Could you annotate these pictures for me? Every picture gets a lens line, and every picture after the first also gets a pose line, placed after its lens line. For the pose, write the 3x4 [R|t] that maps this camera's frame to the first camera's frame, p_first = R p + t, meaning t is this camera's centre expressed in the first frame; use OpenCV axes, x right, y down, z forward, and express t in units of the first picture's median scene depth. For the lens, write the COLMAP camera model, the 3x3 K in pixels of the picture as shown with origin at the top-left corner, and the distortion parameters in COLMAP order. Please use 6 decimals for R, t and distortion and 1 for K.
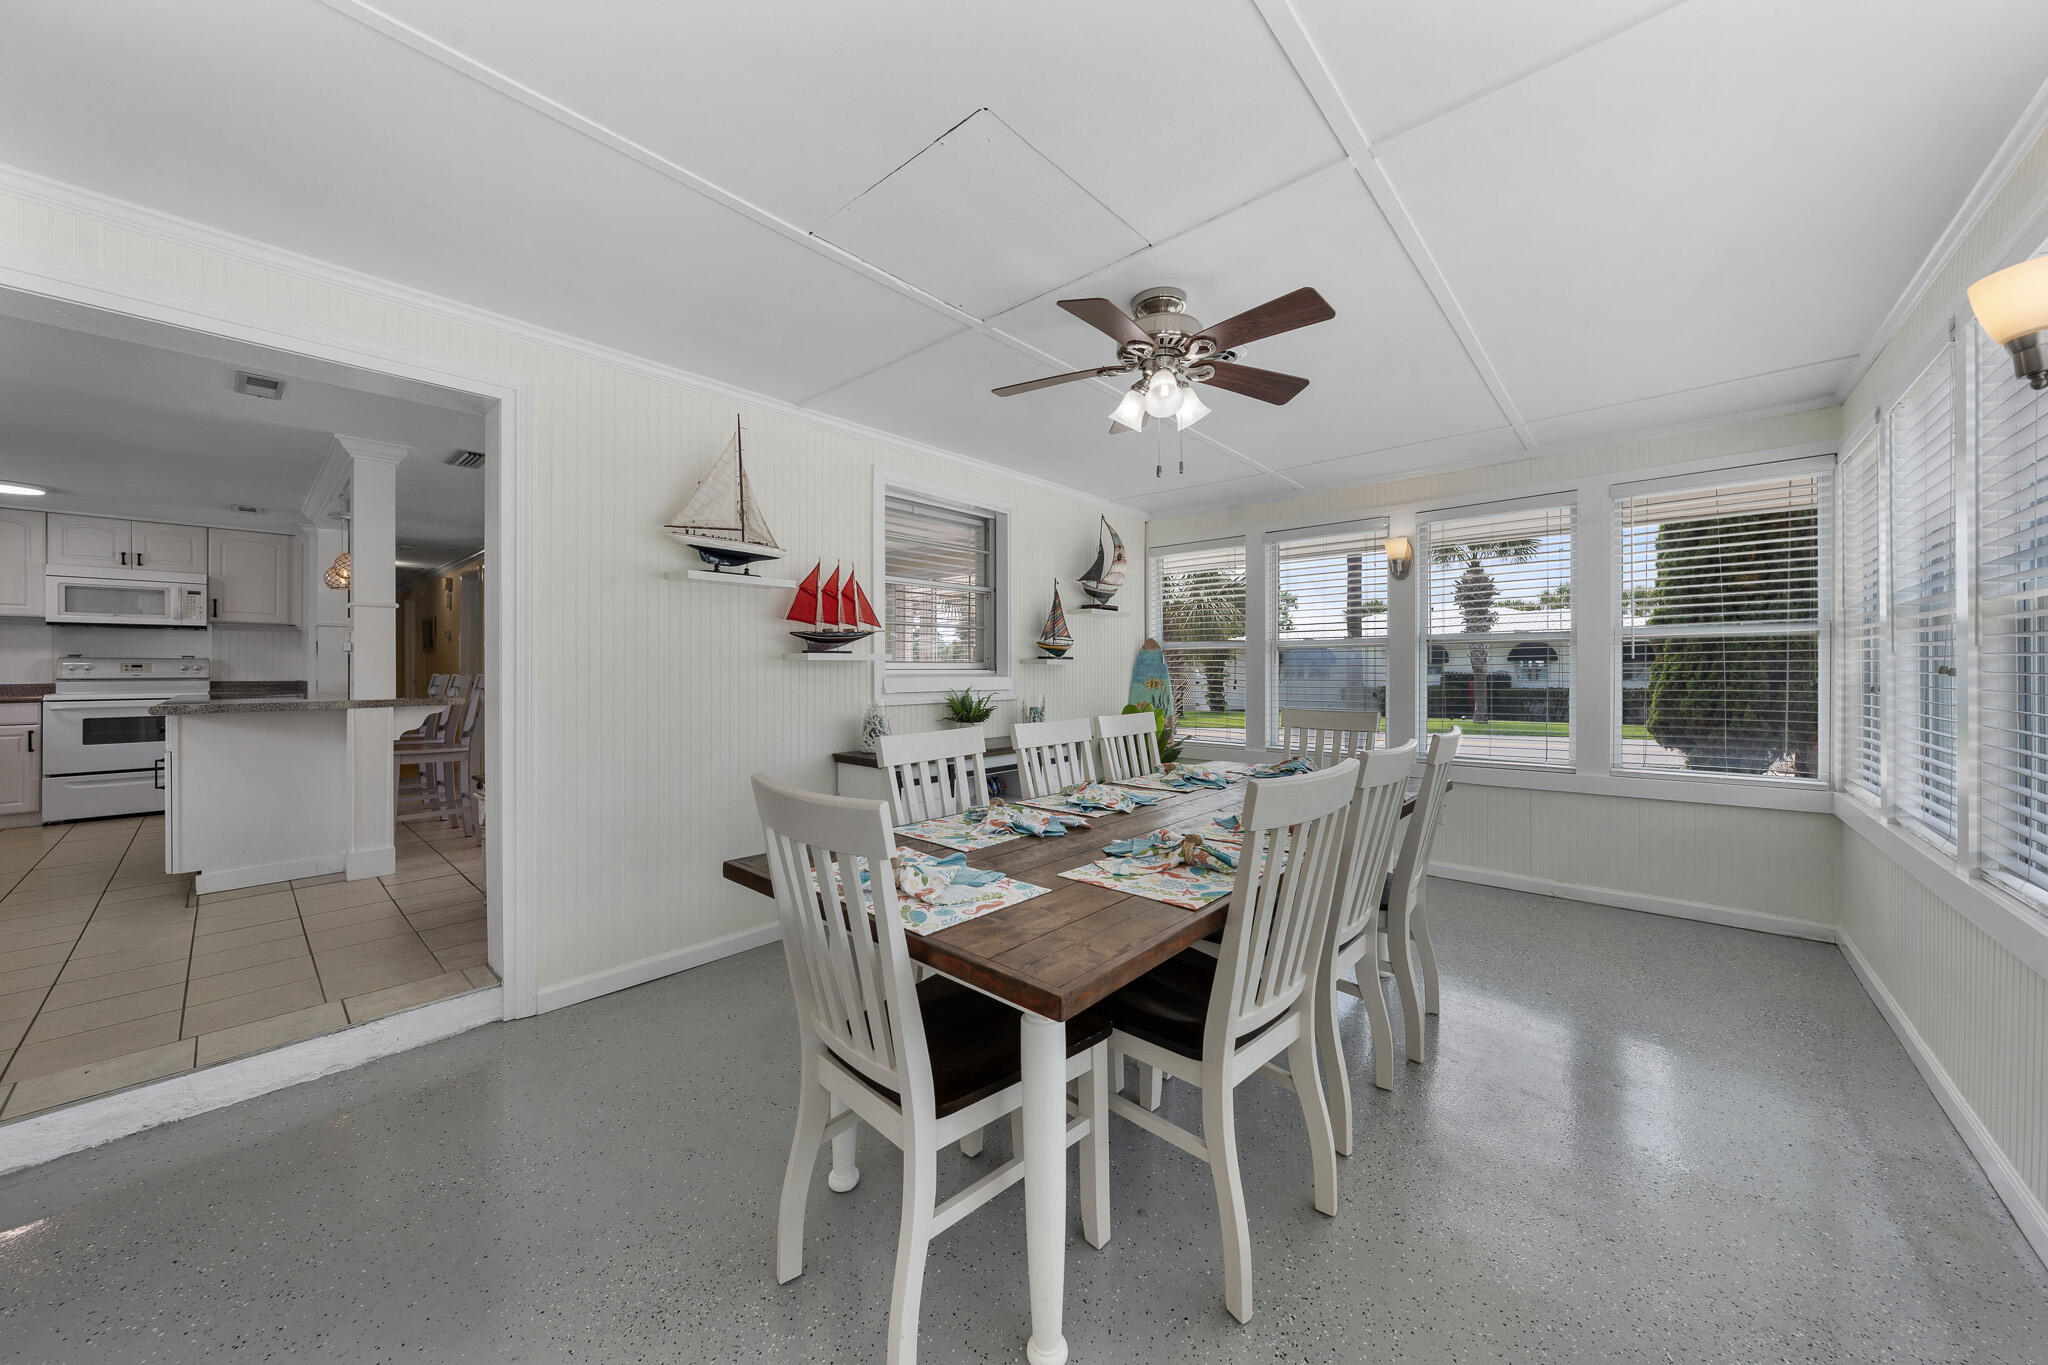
lens RADIAL K [[710.4, 0, 1024.1], [0, 710.4, 665.4], [0, 0, 1]] dist [-0.002460, -0.000129]
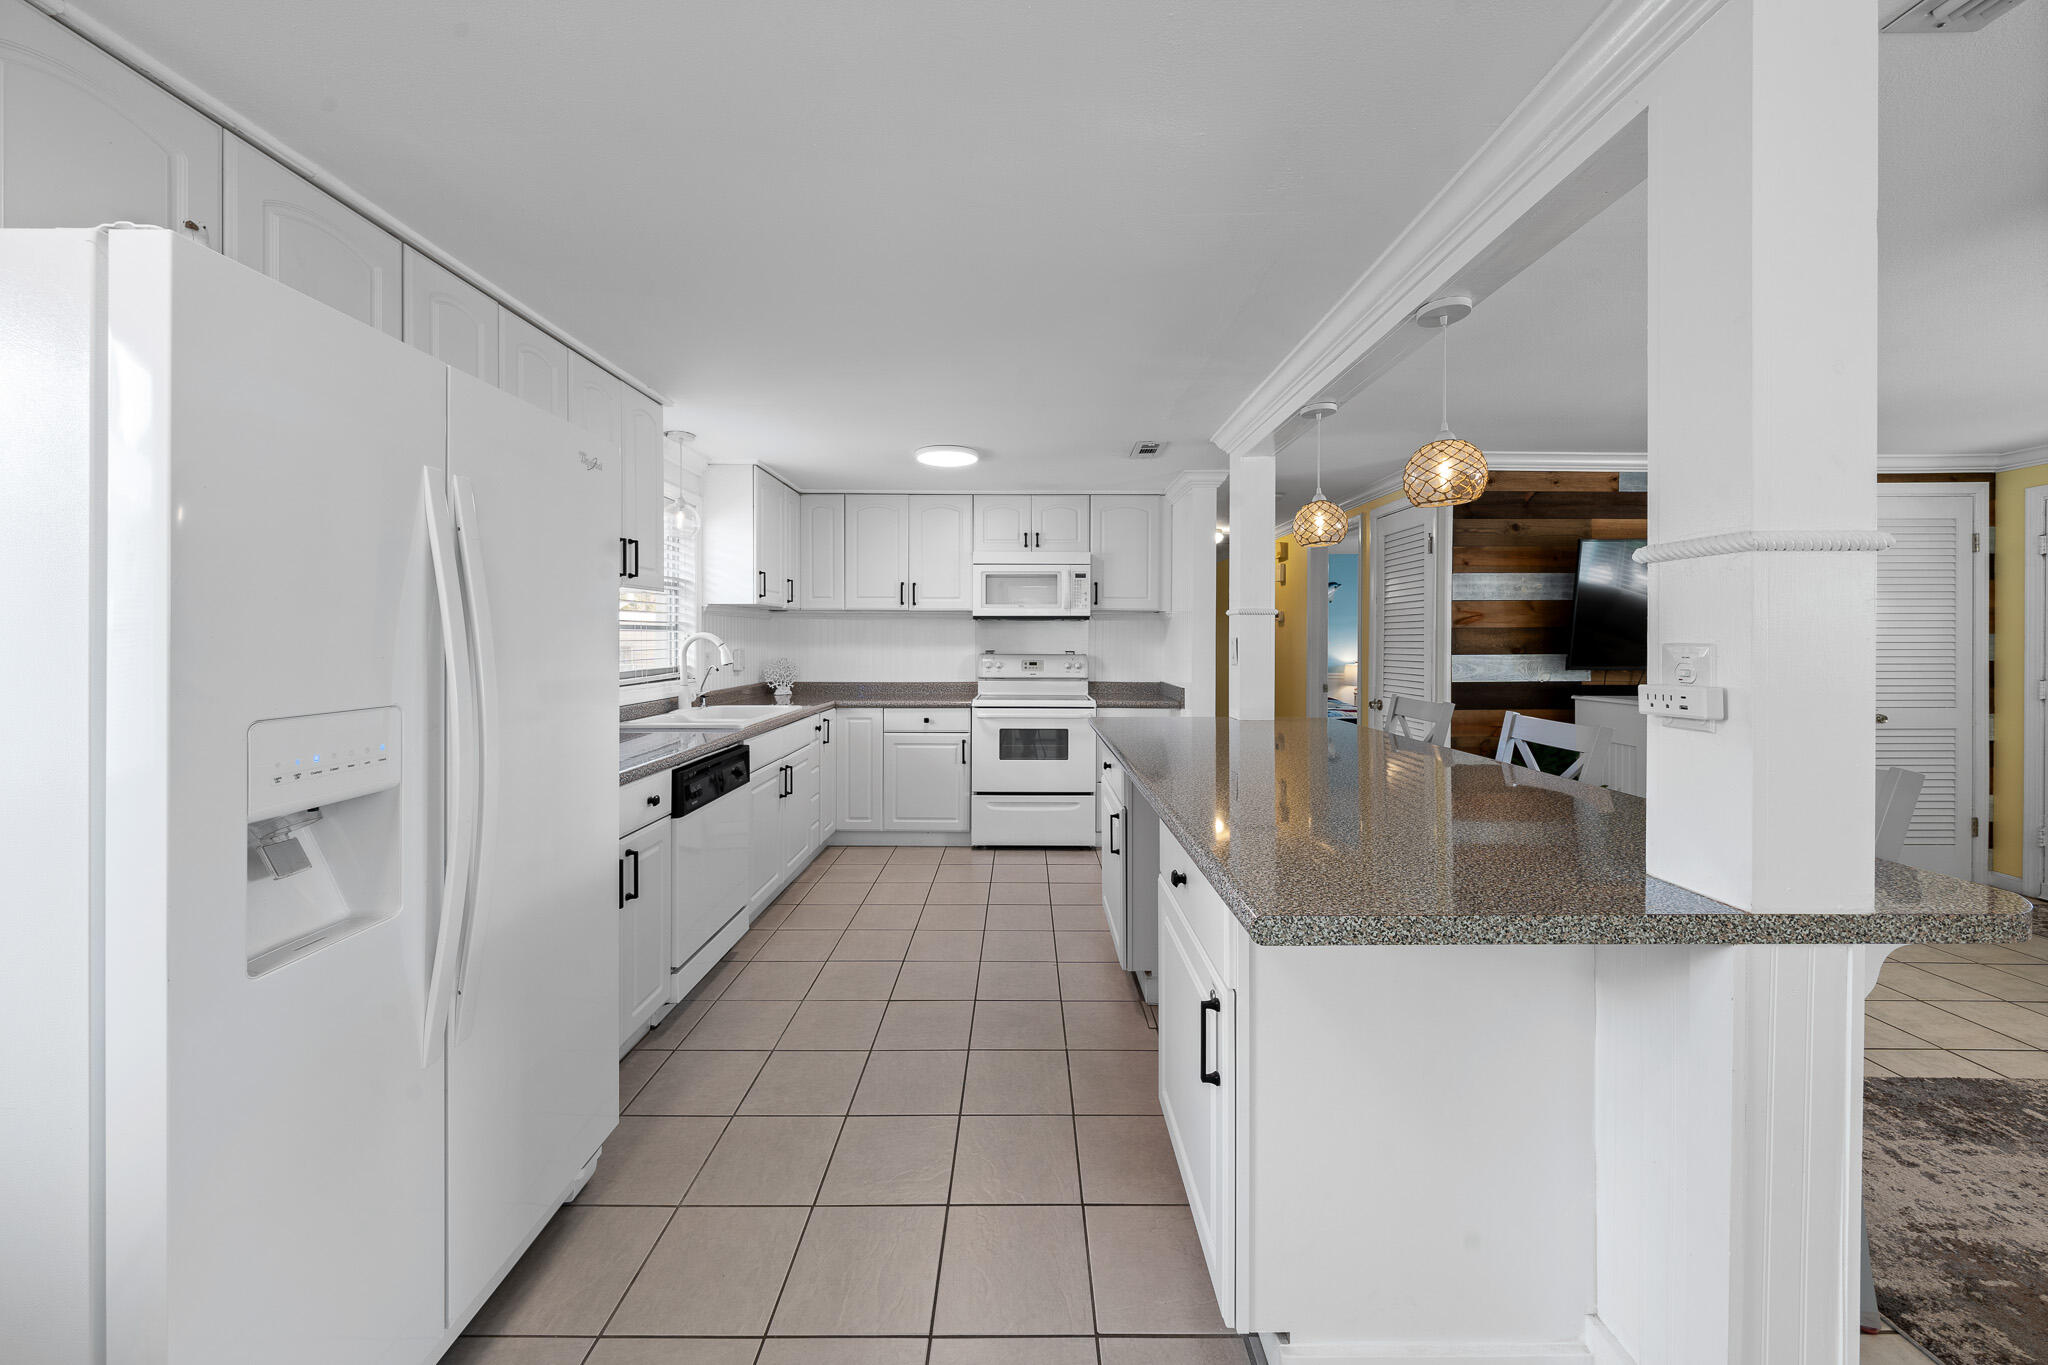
lens RADIAL K [[710.8, 0, 1020.0], [0, 710.8, 637.8], [0, 0, 1]] dist [-0.000989, 0.000070]
pose [[0.661622, -0.000374, -0.749838, -0.638035], [-0.002339, 0.999994, -0.002563, -0.030103], [0.749834, 0.003450, 0.661617, 0.427703]]
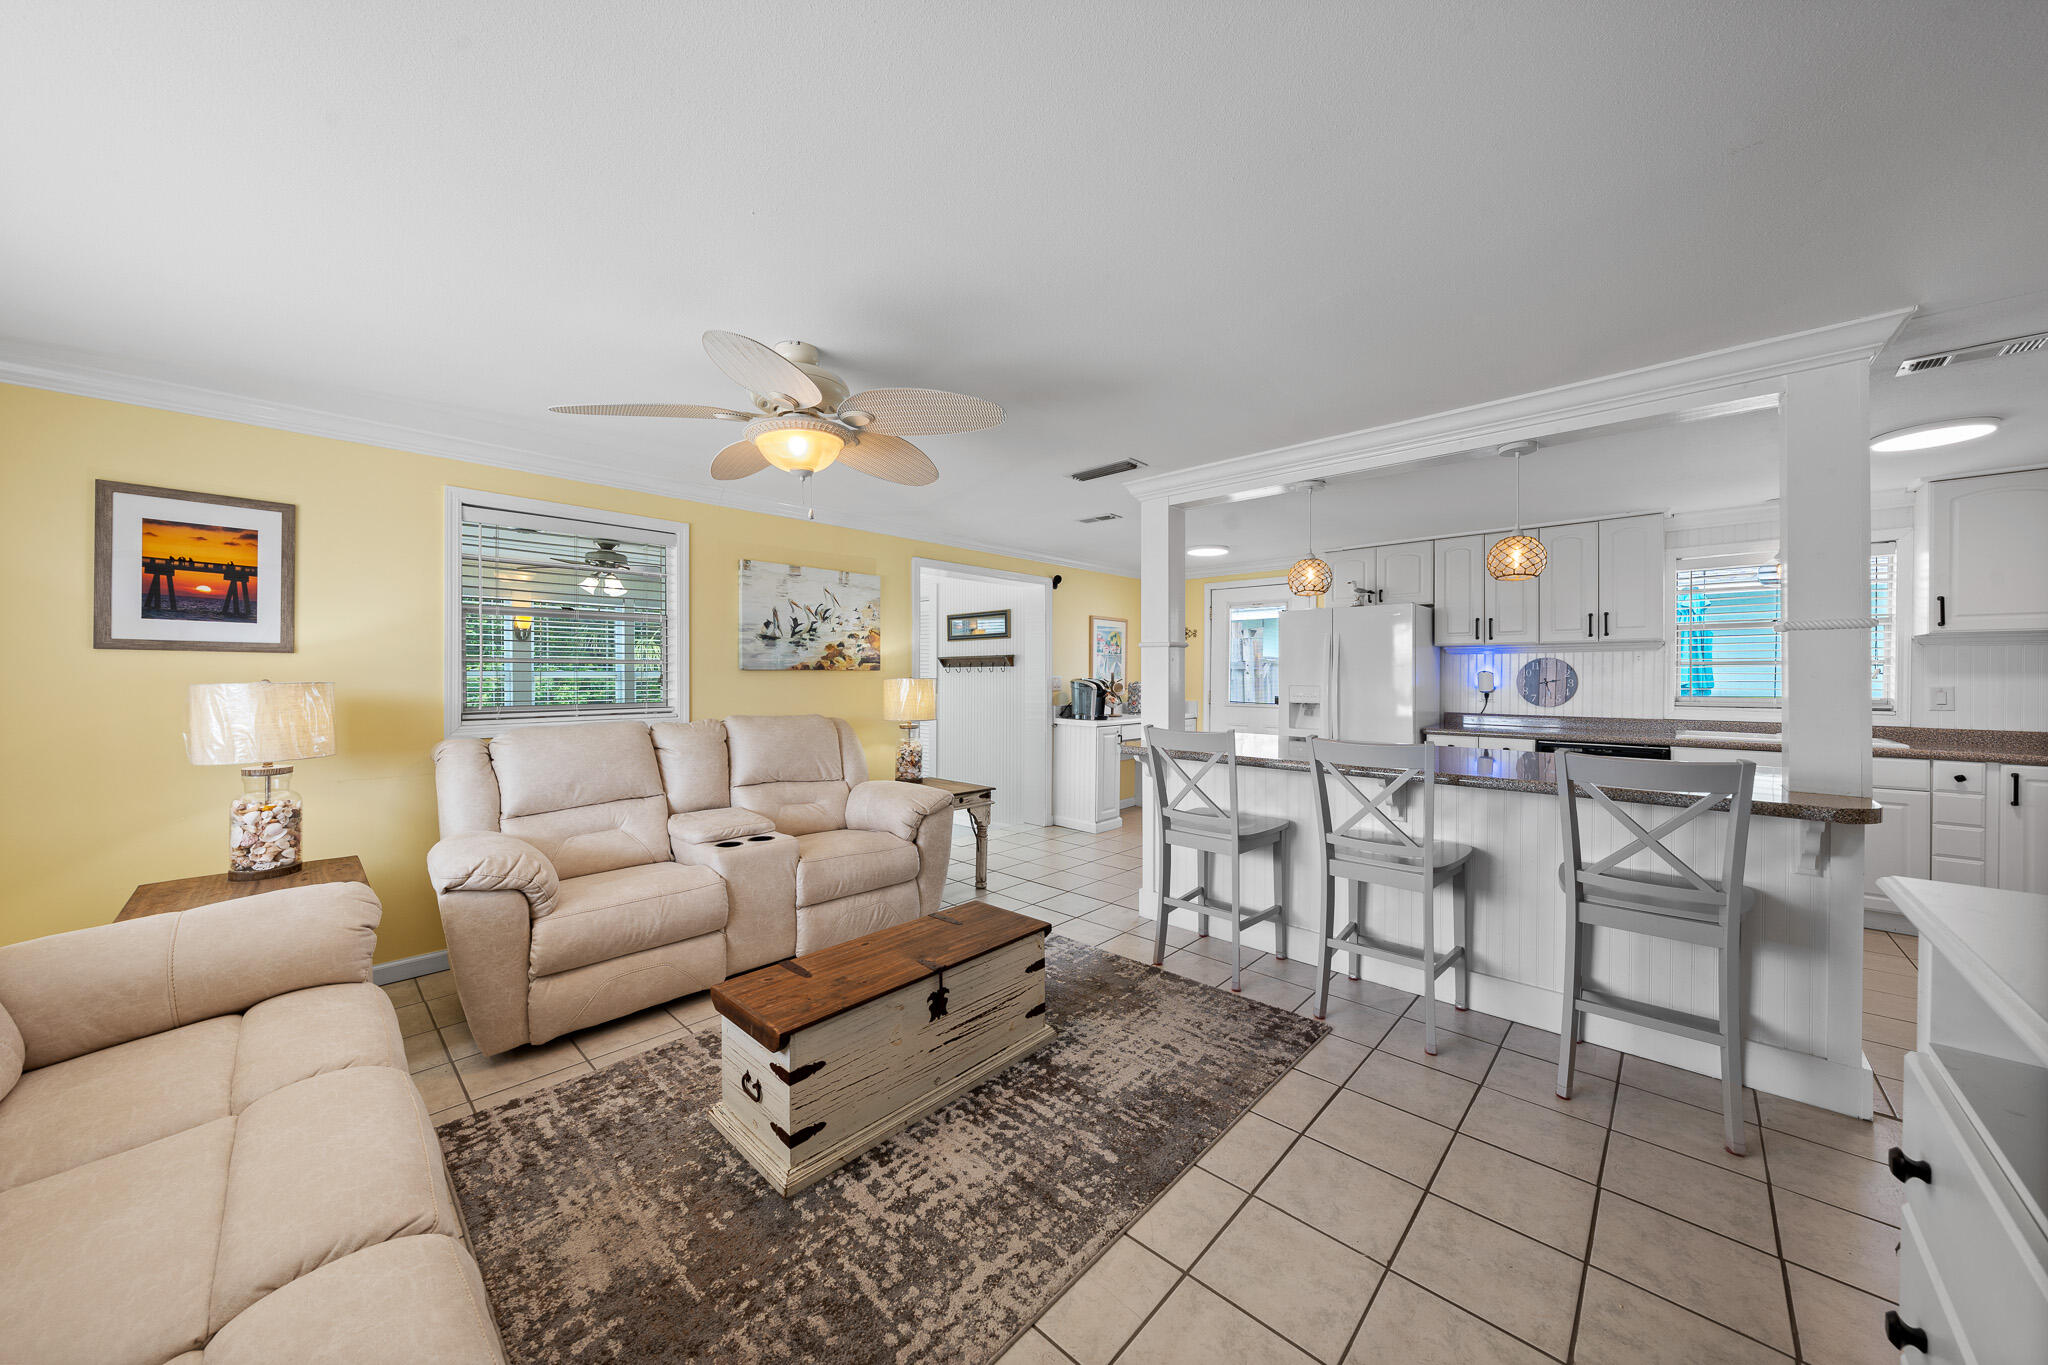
lens RADIAL K [[710.4, 0, 1024.1], [0, 710.4, 665.4], [0, 0, 1]] dist [-0.002460, -0.000129]
pose [[-0.999723, -0.002164, 0.023419, -0.531356], [-0.002438, 0.999929, -0.011695, -0.026775], [-0.023392, -0.011749, -0.999657, 1.414155]]
